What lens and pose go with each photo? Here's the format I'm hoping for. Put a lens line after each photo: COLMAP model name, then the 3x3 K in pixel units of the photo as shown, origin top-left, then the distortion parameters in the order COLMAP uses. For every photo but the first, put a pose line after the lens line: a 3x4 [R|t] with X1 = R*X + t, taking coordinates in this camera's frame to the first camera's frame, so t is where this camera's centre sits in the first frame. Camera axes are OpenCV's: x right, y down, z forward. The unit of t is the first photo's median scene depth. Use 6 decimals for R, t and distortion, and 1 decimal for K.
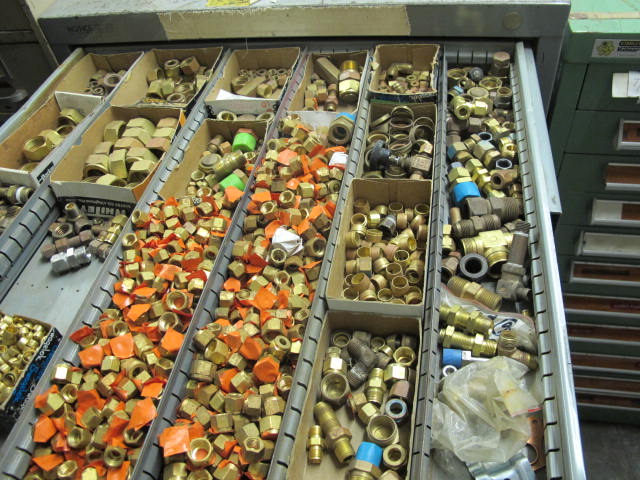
lens RADIAL K [[521.6, 0, 320.1], [0, 521.6, 240.1], [0, 0, 1]] dist [-0.052256, 0.011523]
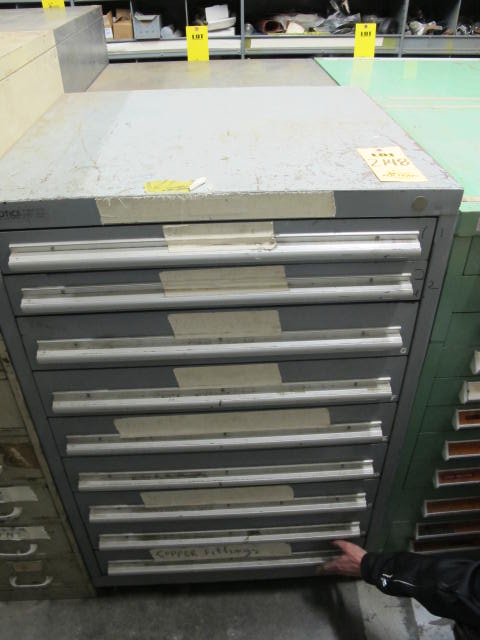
lens RADIAL K [[521.6, 0, 239.8], [0, 521.6, 319.6], [0, 0, 1]] dist [-0.052256, 0.011523]
pose [[0.968133, -0.061006, 0.242894, -0.305352], [0.106091, 0.978457, -0.177109, -0.001713], [-0.226857, 0.197234, 0.953748, 0.017860]]
